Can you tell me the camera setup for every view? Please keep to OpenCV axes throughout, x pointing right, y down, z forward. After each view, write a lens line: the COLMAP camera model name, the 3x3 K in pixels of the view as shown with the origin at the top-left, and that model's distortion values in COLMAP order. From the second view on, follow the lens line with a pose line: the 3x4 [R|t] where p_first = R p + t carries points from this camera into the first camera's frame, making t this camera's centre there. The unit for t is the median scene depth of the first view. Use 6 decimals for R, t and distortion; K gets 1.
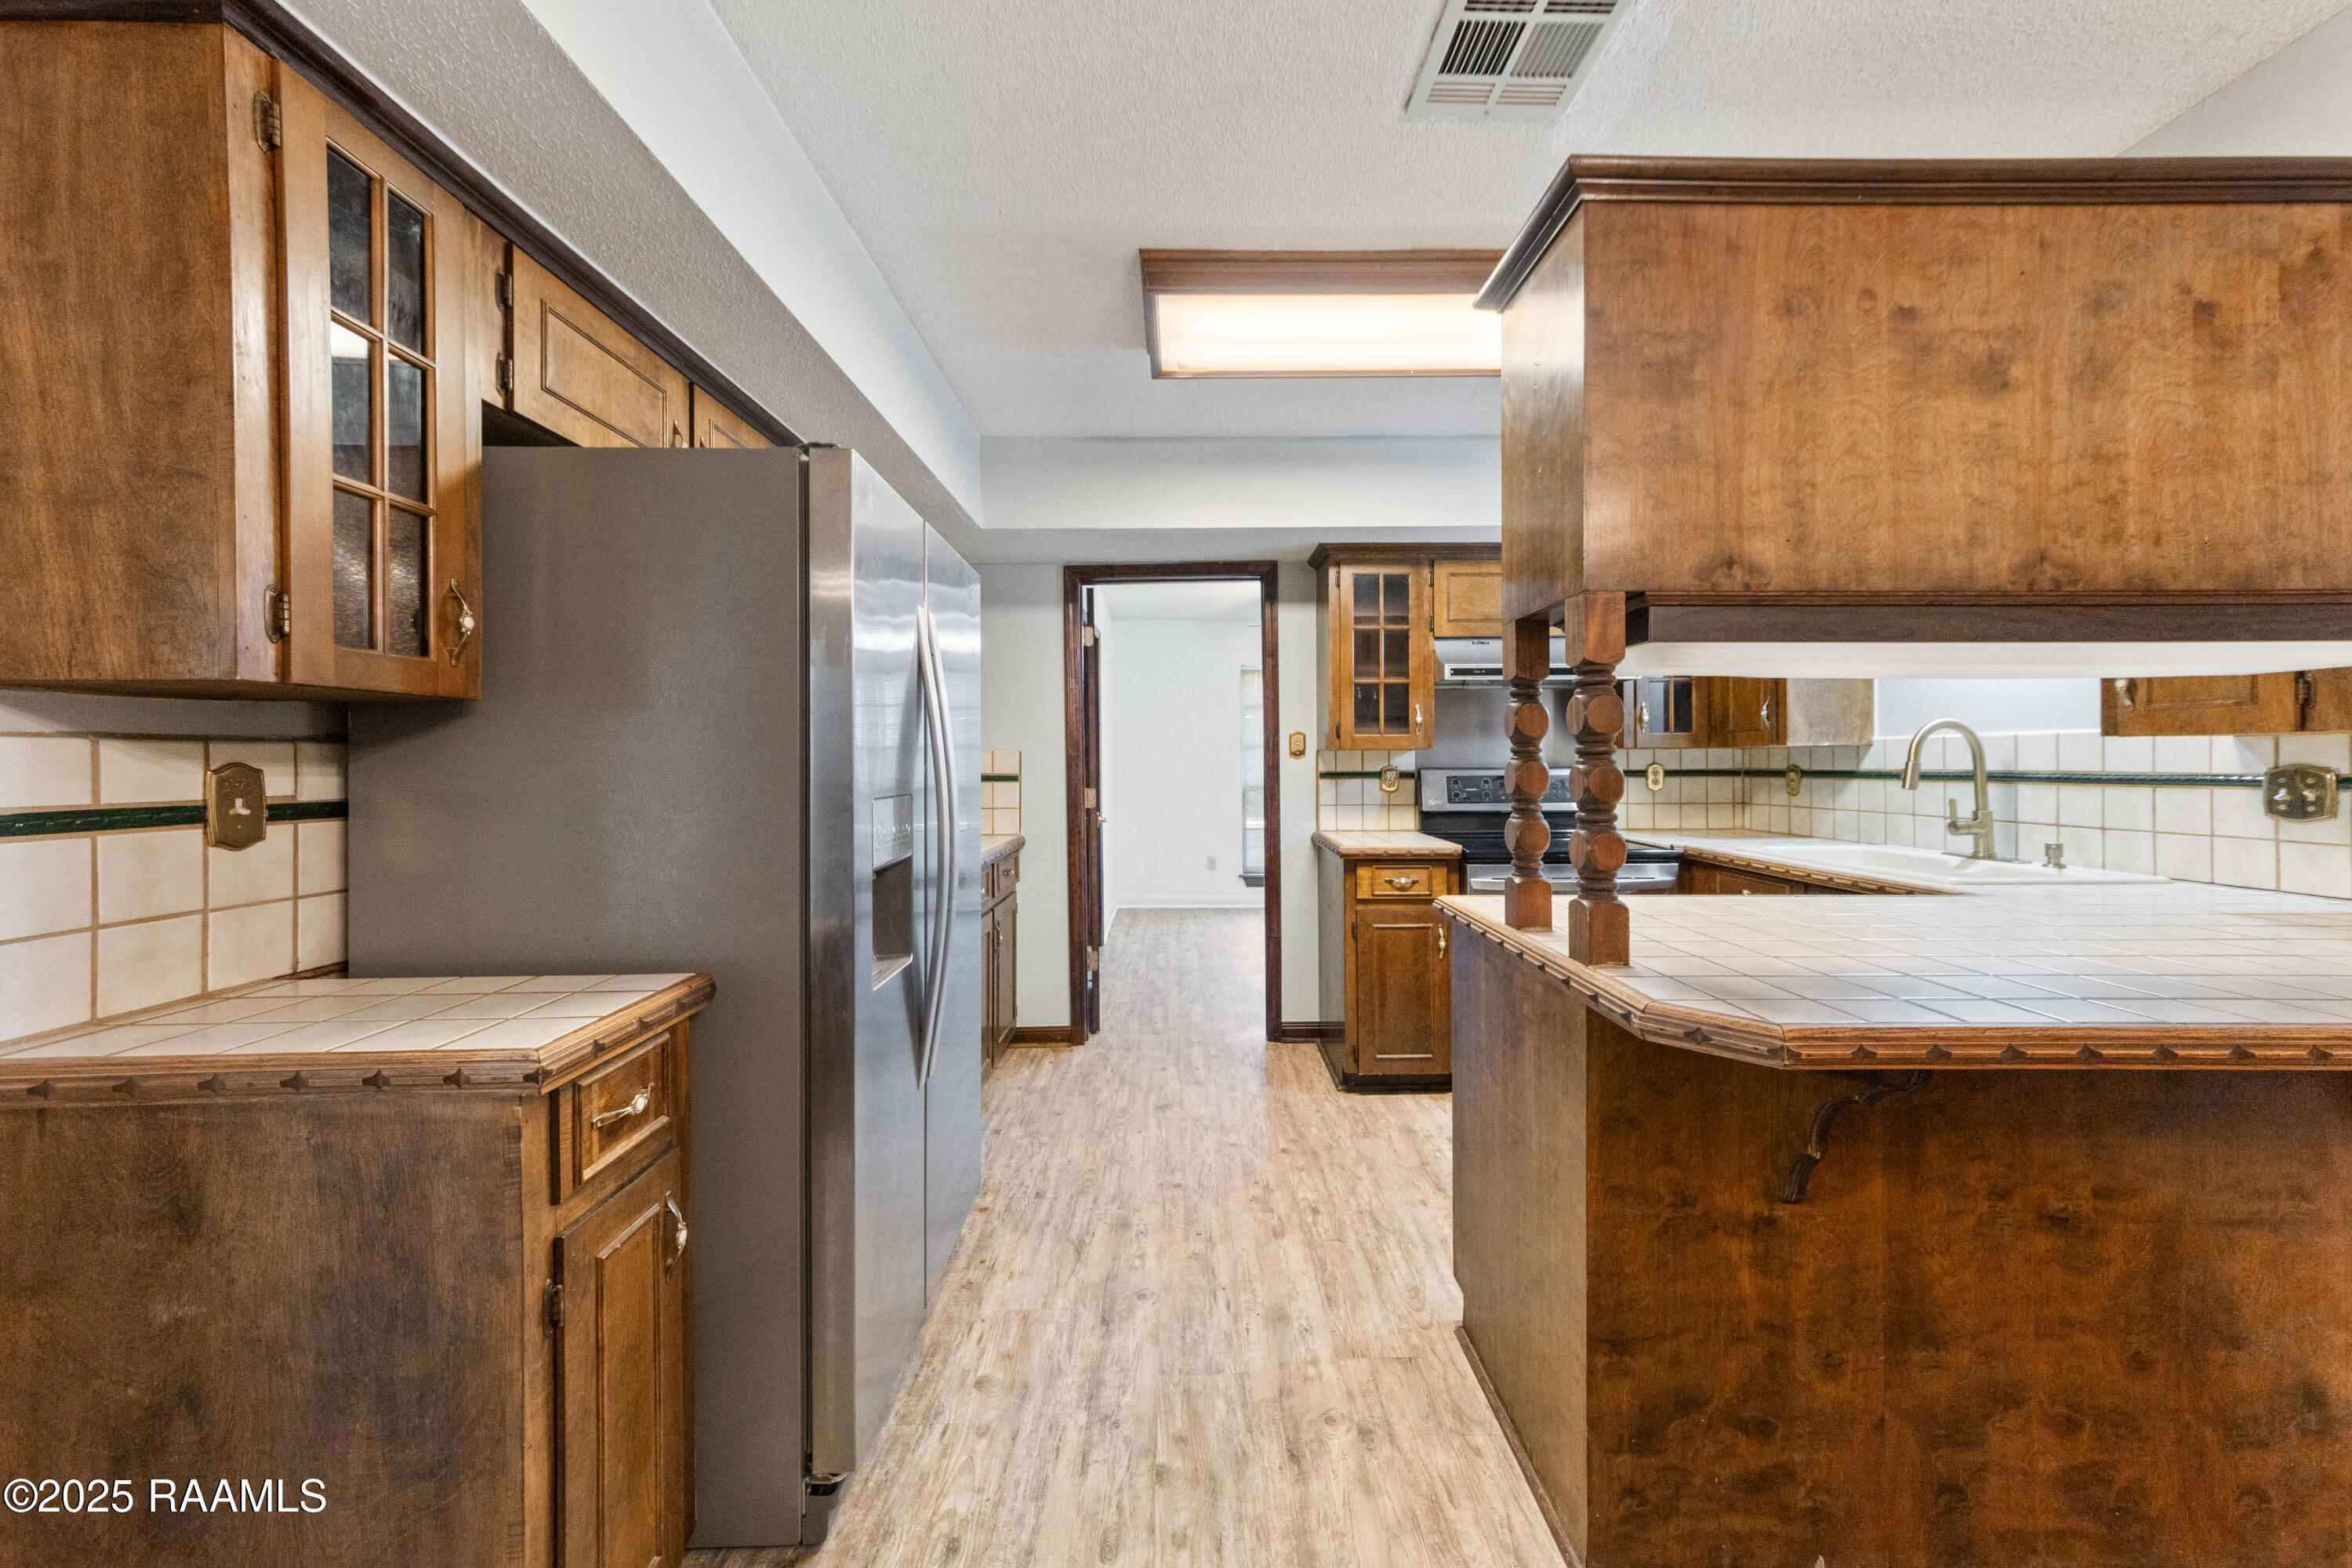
lens RADIAL K [[847.2, 0, 1187.6], [0, 847.2, 760.0], [0, 0, 1]] dist [0.000005, 0.000003]
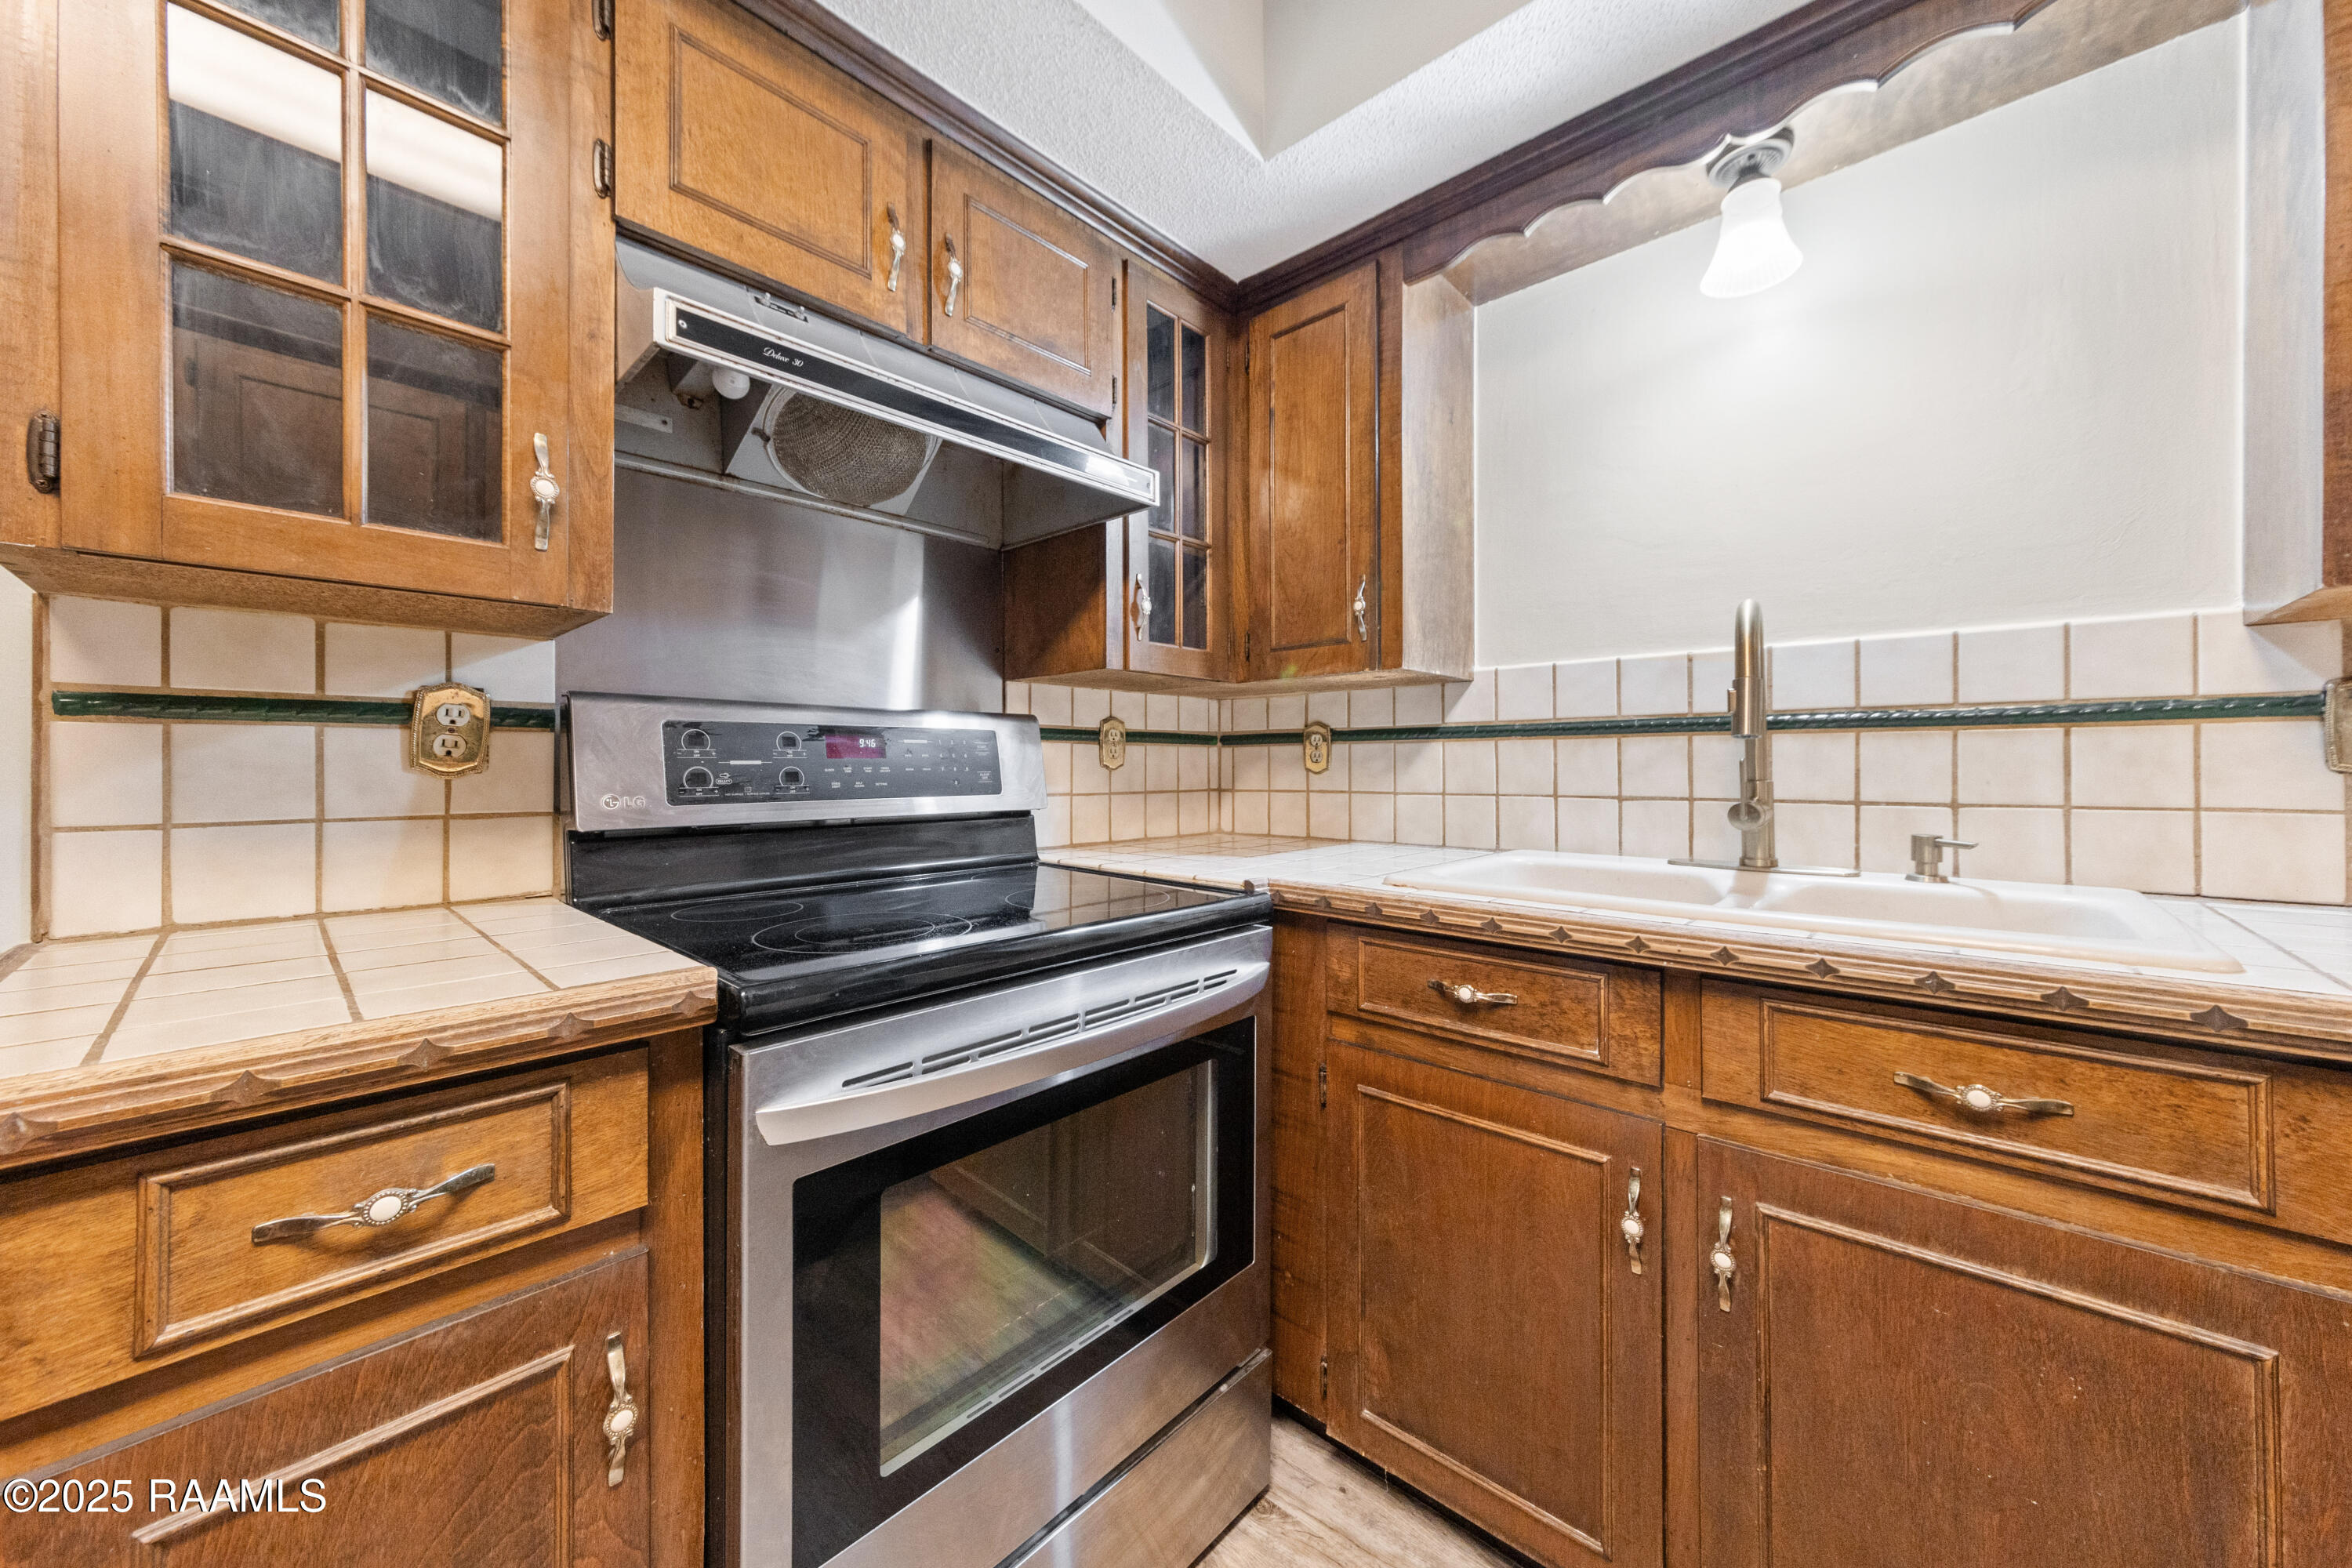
lens RADIAL K [[847.2, 0, 1187.6], [0, 847.2, 760.0], [0, 0, 1]] dist [0.000005, 0.000003]
pose [[0.674493, 0.009104, 0.738226, 0.210812], [-0.003225, 0.999951, -0.009386, 0.038401], [-0.738275, 0.003950, 0.674489, 0.661990]]
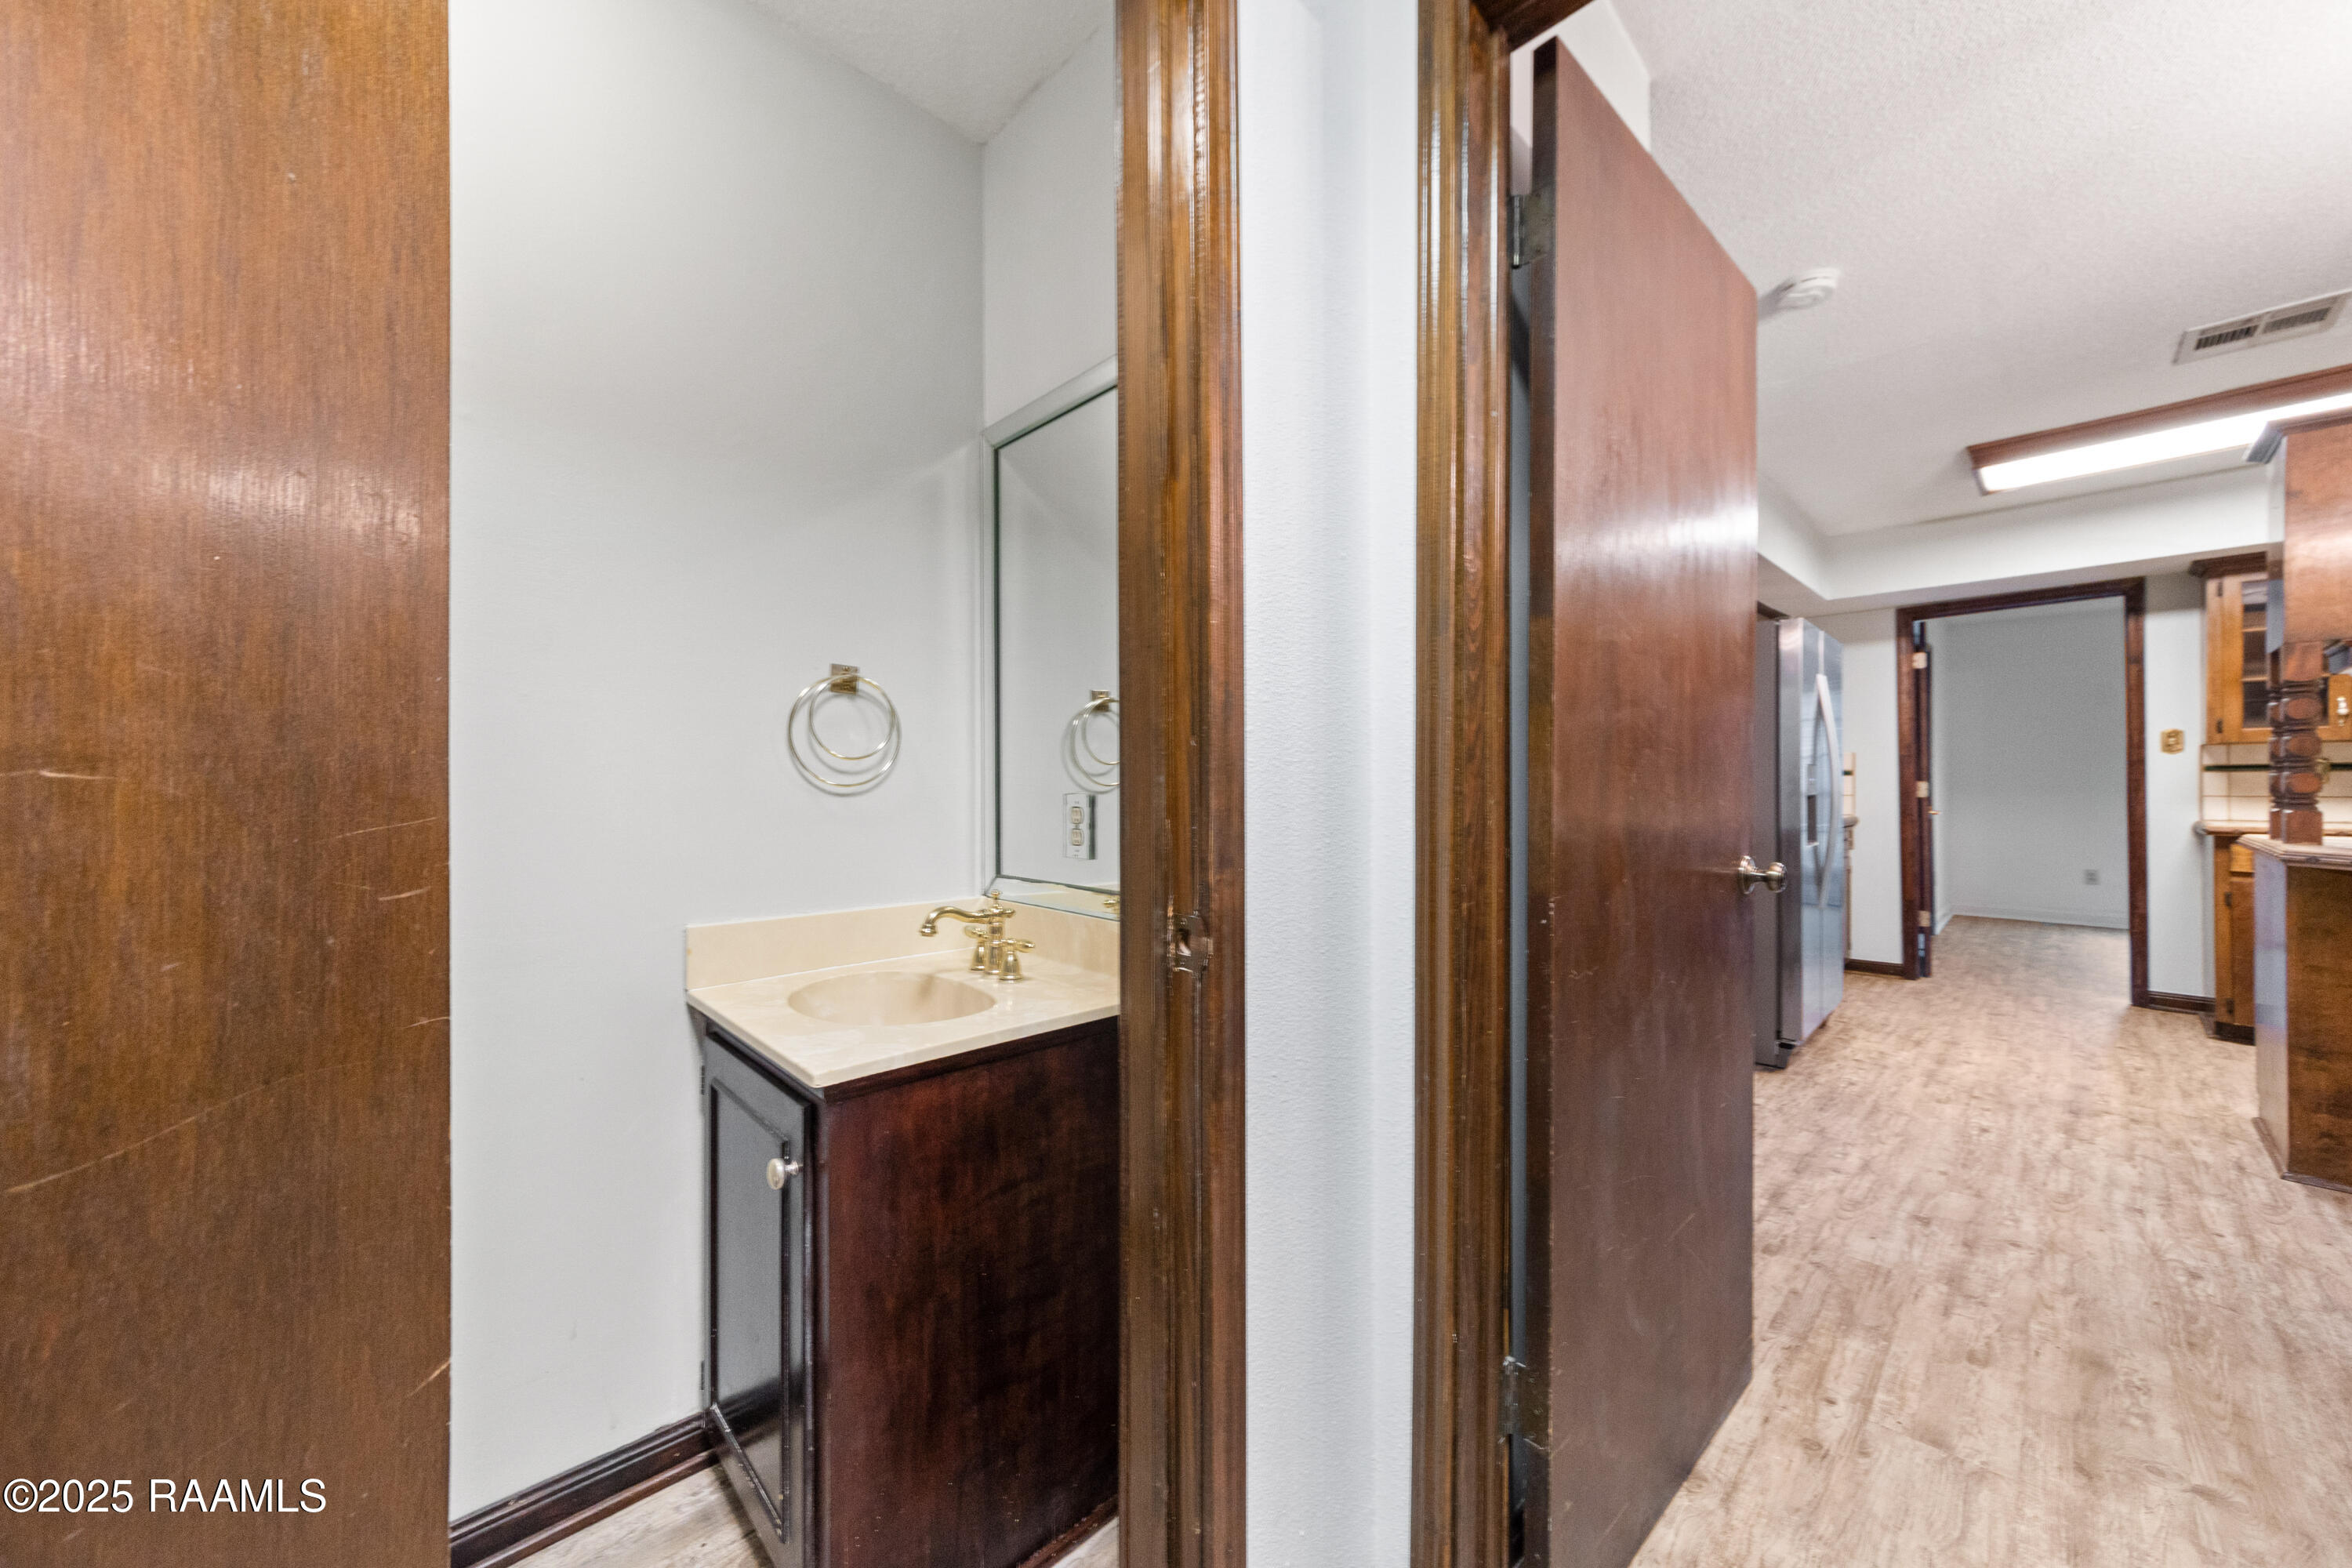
lens RADIAL K [[852.4, 0, 1212.2], [0, 852.4, 783.8], [0, 0, 1]] dist [0.000060, 0.005333]
pose [[0.696105, 0.000511, -0.717940, 0.069833], [0.000398, 0.999999, 0.001098, 0.039387], [0.717940, -0.001050, 0.696104, -0.724337]]
